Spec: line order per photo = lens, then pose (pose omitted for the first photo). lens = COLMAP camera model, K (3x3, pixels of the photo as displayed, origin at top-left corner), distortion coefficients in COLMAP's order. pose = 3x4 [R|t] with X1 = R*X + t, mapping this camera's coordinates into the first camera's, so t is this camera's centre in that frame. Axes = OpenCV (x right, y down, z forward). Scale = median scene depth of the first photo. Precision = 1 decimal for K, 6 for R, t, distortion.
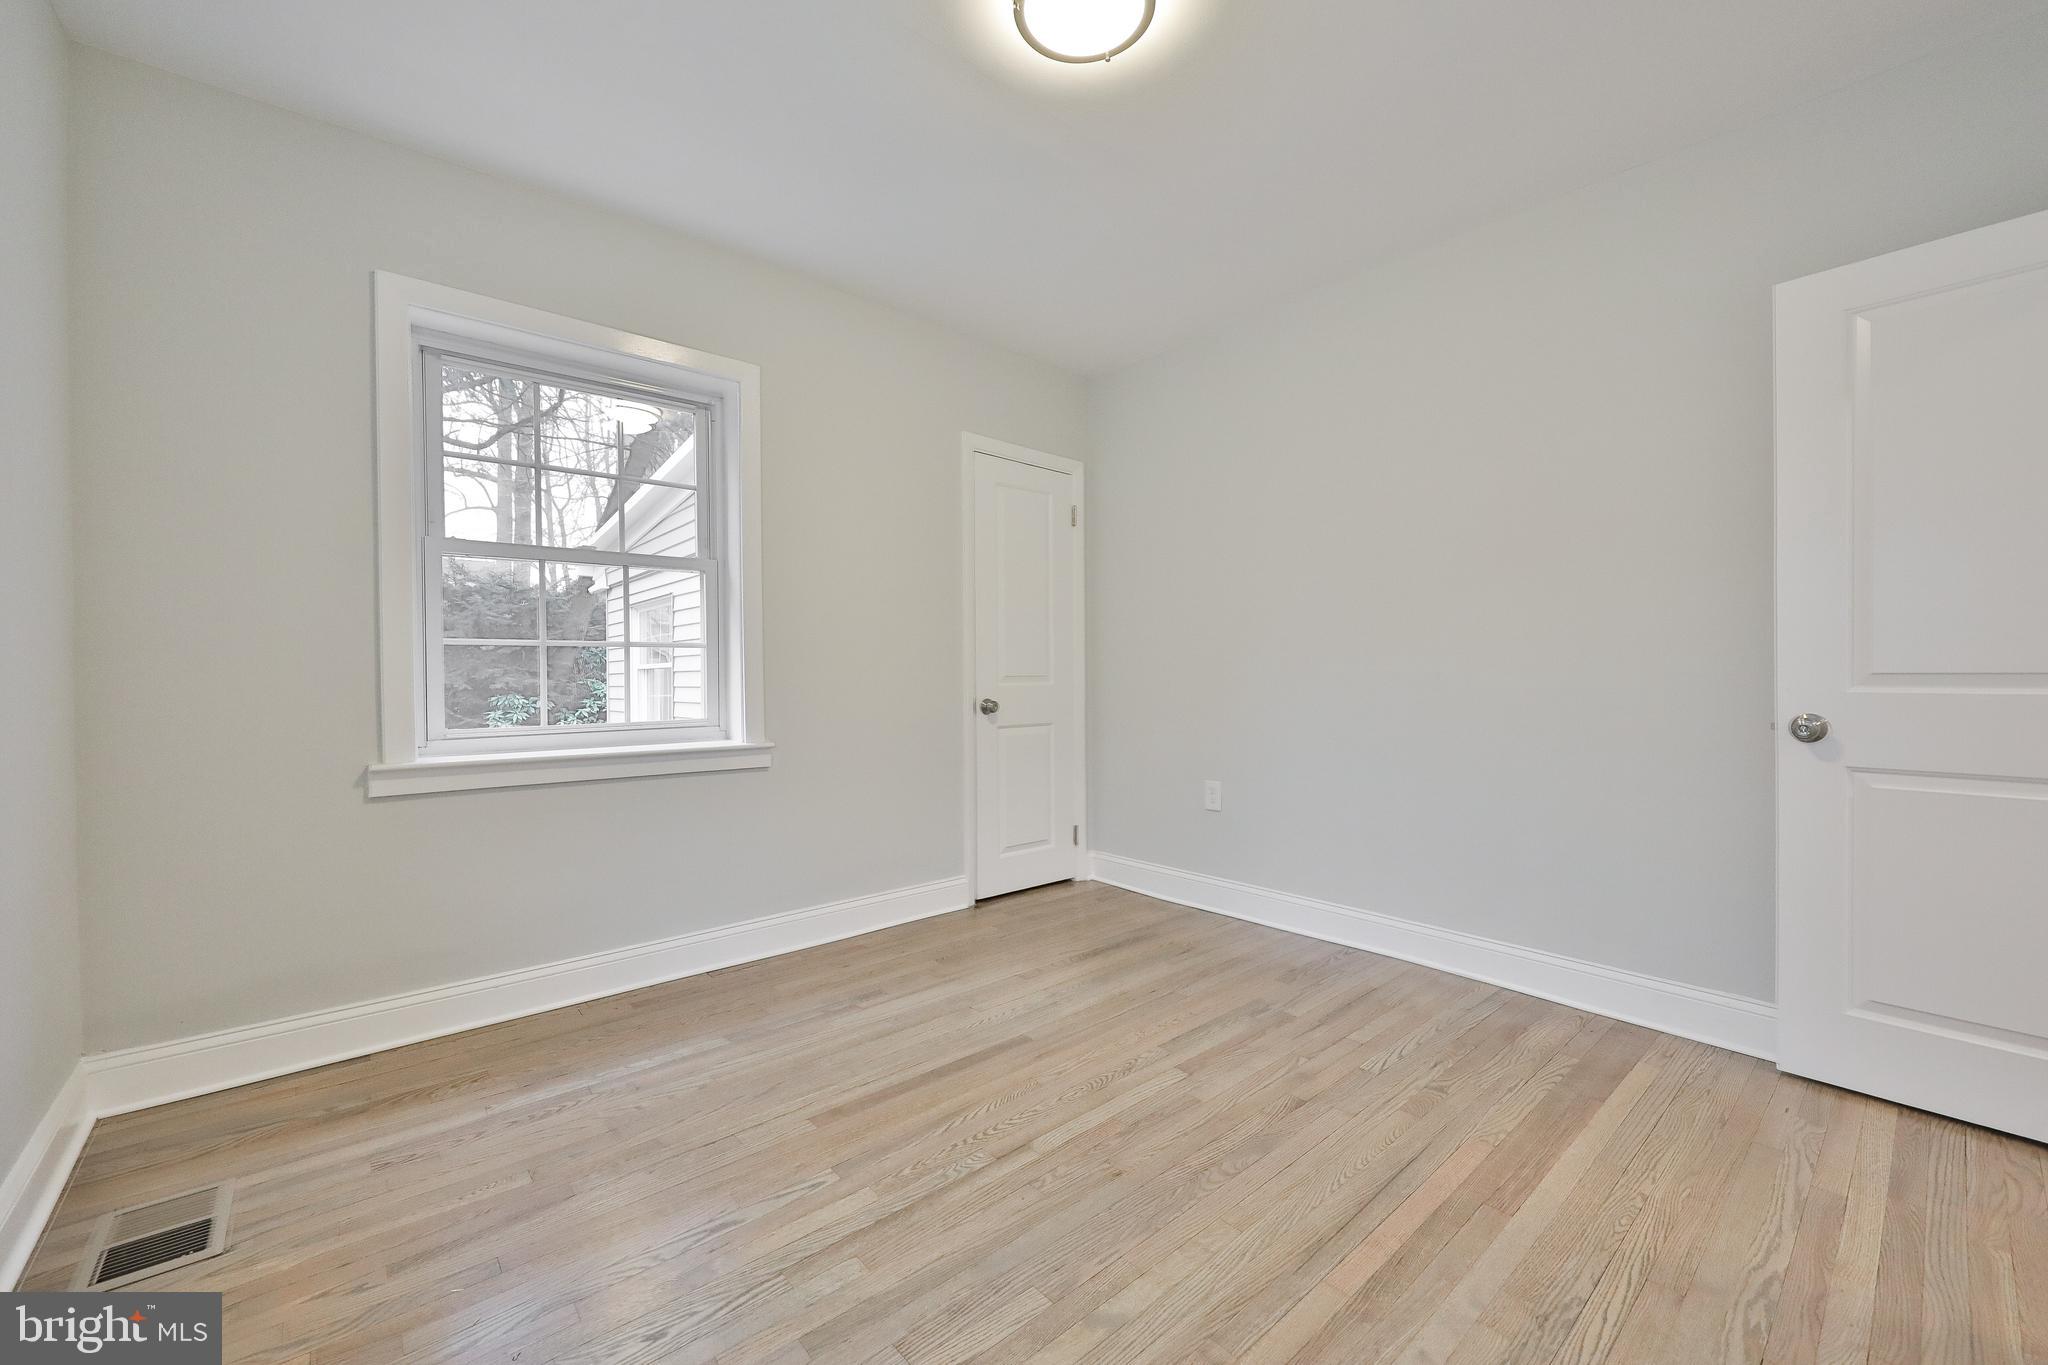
lens RADIAL K [[780.5, 0, 1025.4], [0, 780.5, 677.5], [0, 0, 1]] dist [-0.004153, -0.000035]
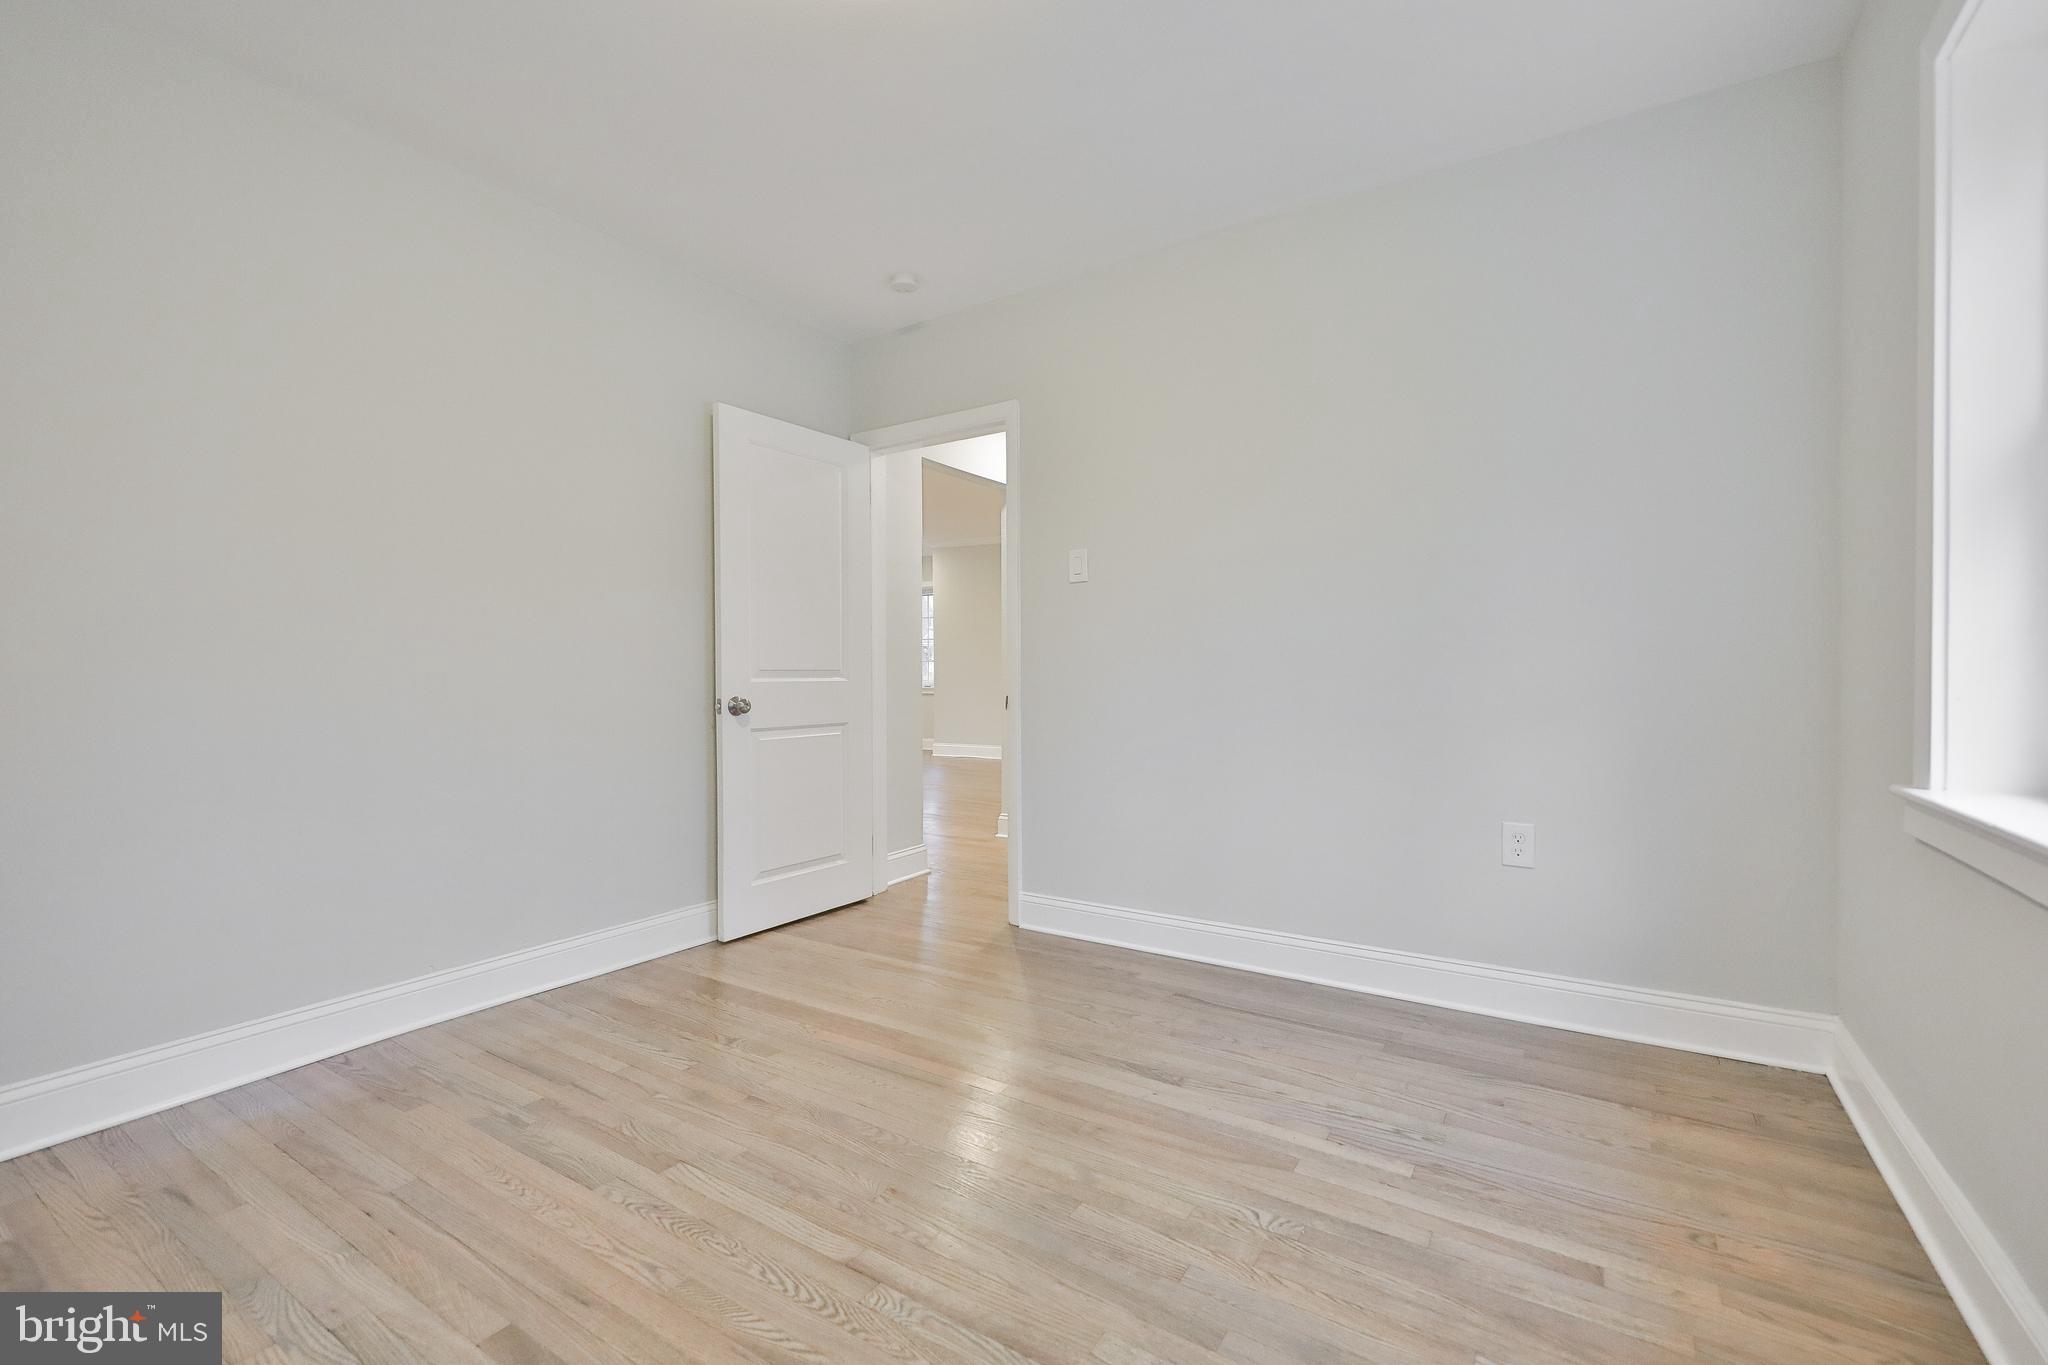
lens RADIAL K [[849.5, 0, 1035.2], [0, 849.5, 672.7], [0, 0, 1]] dist [0.004152, -0.001406]
pose [[-0.260384, 0.002026, 0.965503, -0.732793], [0.011292, 0.999936, 0.000947, 0.007852], [-0.965439, 0.011149, -0.260390, 0.868511]]
